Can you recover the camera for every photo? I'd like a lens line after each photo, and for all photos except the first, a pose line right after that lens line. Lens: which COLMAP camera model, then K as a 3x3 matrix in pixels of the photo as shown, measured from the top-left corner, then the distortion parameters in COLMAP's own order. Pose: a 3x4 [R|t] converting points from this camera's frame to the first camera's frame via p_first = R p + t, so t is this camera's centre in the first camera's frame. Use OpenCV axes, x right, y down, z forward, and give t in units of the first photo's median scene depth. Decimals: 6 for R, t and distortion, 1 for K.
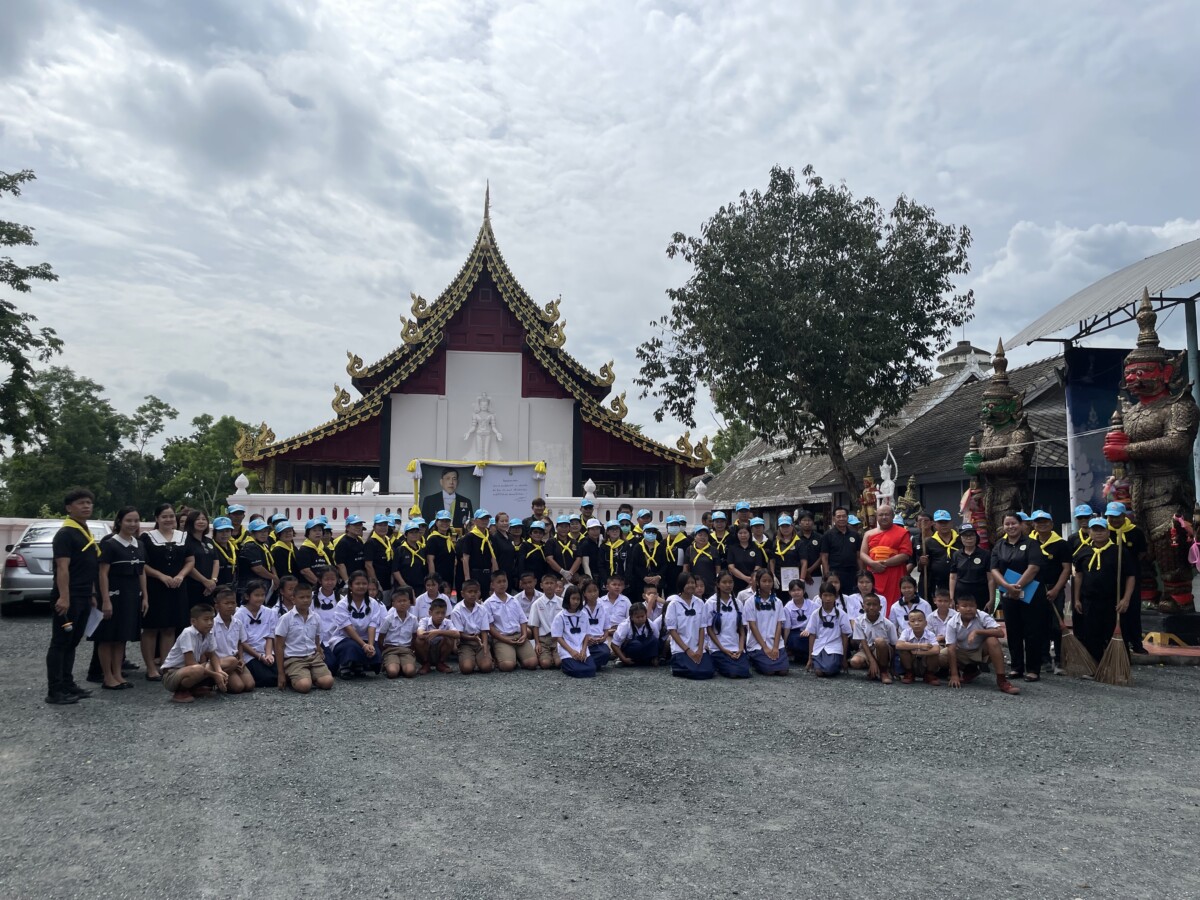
lens RADIAL K [[925.1, 0, 612.4], [0, 925.1, 452.8], [0, 0, 1]] dist [0.102095, -0.139810]
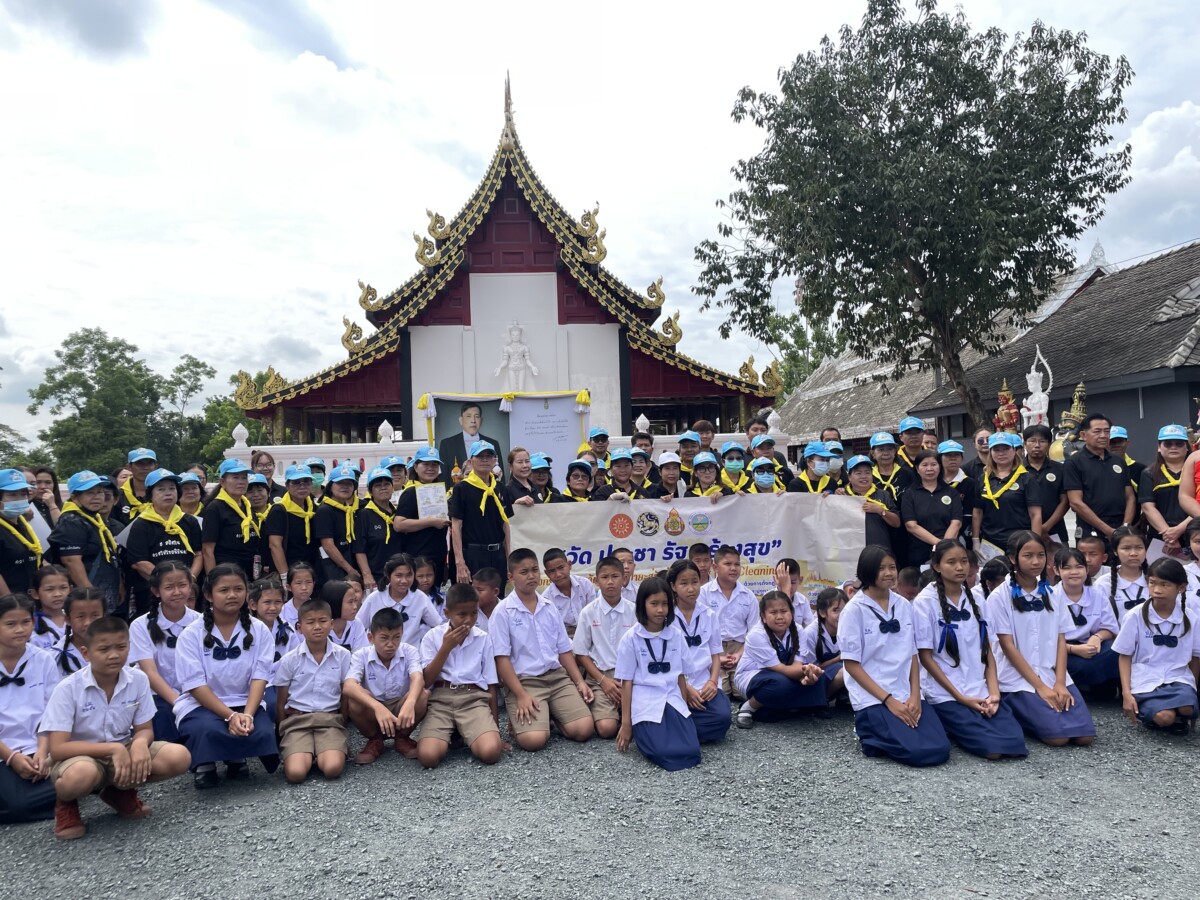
lens RADIAL K [[915.9, 0, 600.0], [0, 915.9, 450.0], [0, 0, 1]] dist [0.094269, -0.131836]
pose [[0.997232, -0.040148, -0.062577, -0.010922], [0.043542, 0.997599, 0.053863, 0.013432], [0.060264, -0.056438, 0.996586, 0.149655]]
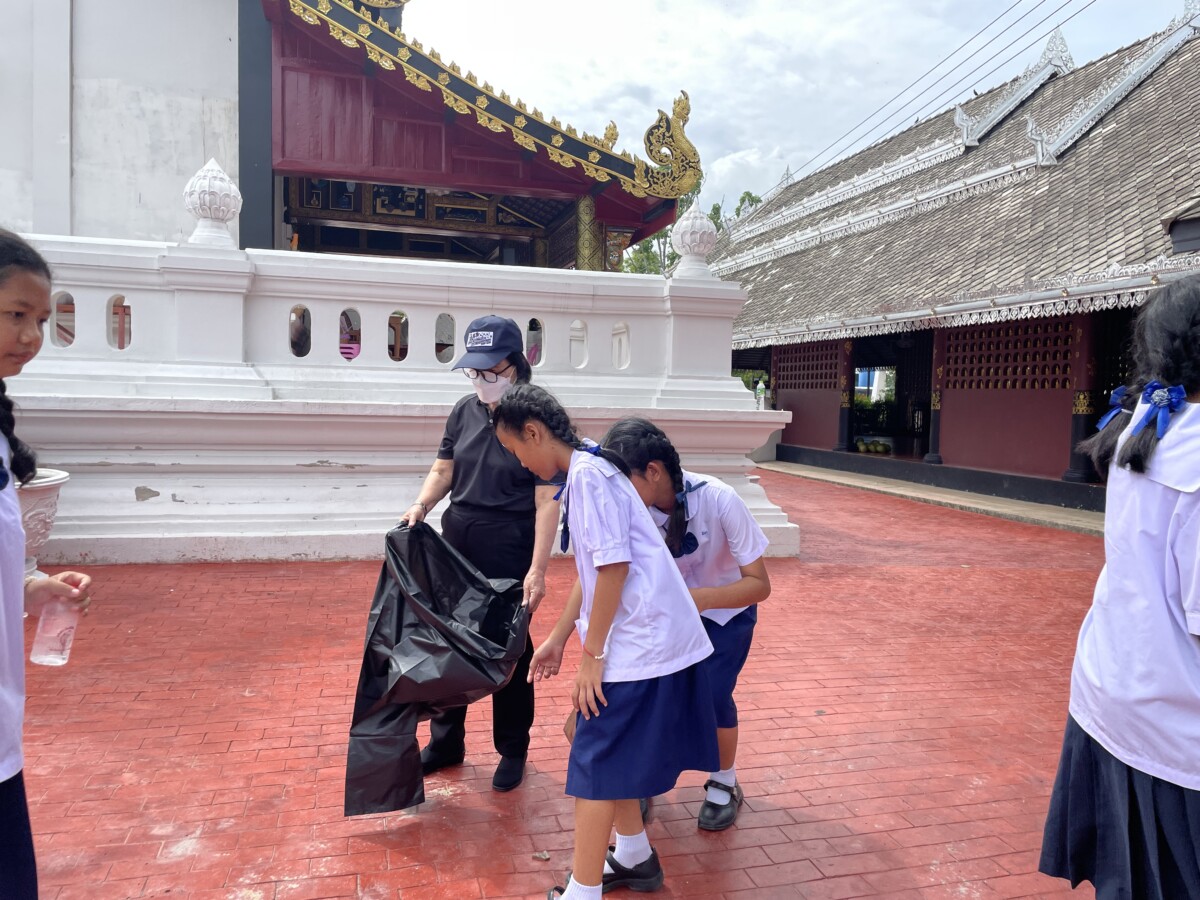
lens RADIAL K [[906.4, 0, 585.4], [0, 906.4, 434.8], [0, 0, 1]] dist [0.090498, -0.133518]
pose [[0.993979, 0.010322, 0.109085, 0.038441], [-0.024108, 0.991759, 0.125829, 0.059911], [-0.106887, -0.127701, 0.986036, 0.728444]]
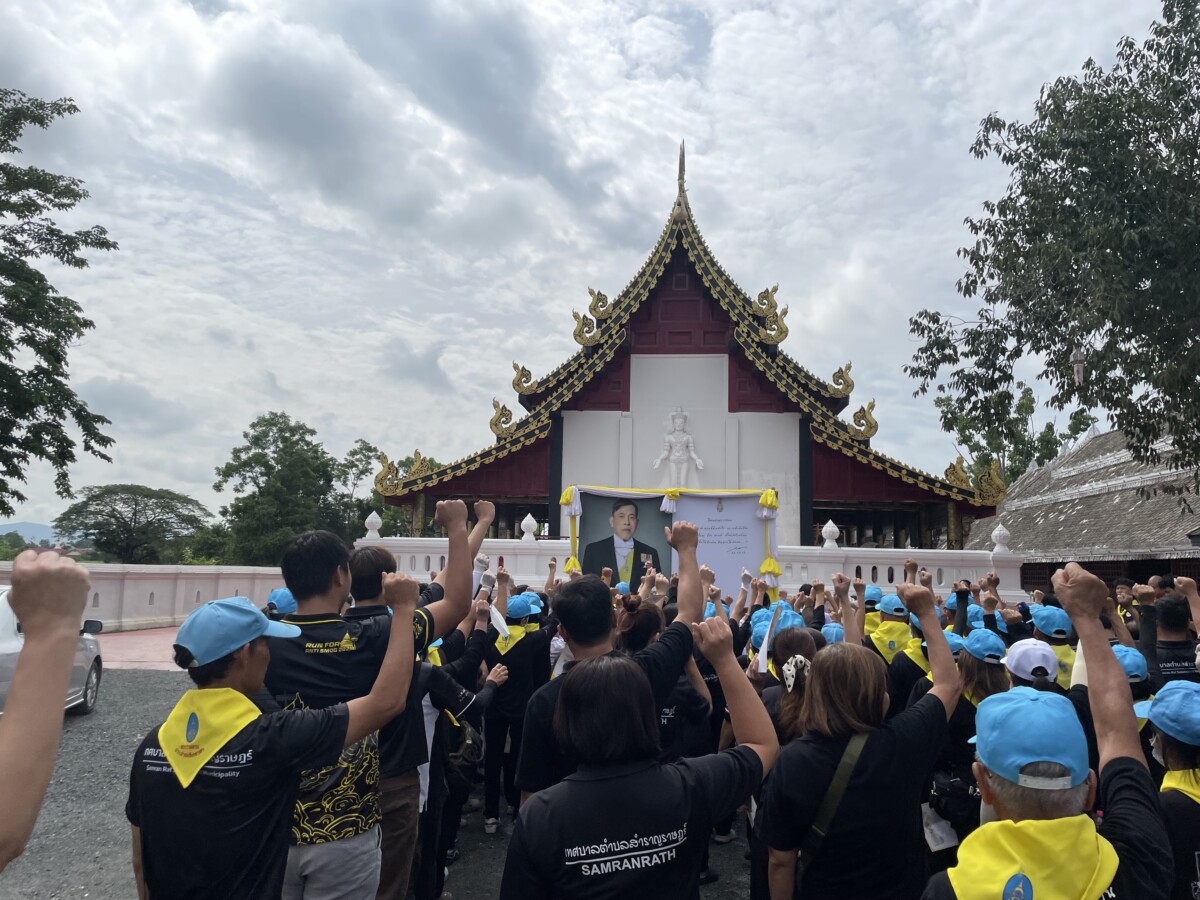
lens RADIAL K [[906.4, 0, 585.4], [0, 906.4, 434.8], [0, 0, 1]] dist [0.090498, -0.133518]
pose [[0.970241, -0.018918, -0.241403, -0.034205], [0.002144, 0.997575, -0.069560, 0.010639], [0.242134, 0.066973, 0.967929, 0.266540]]
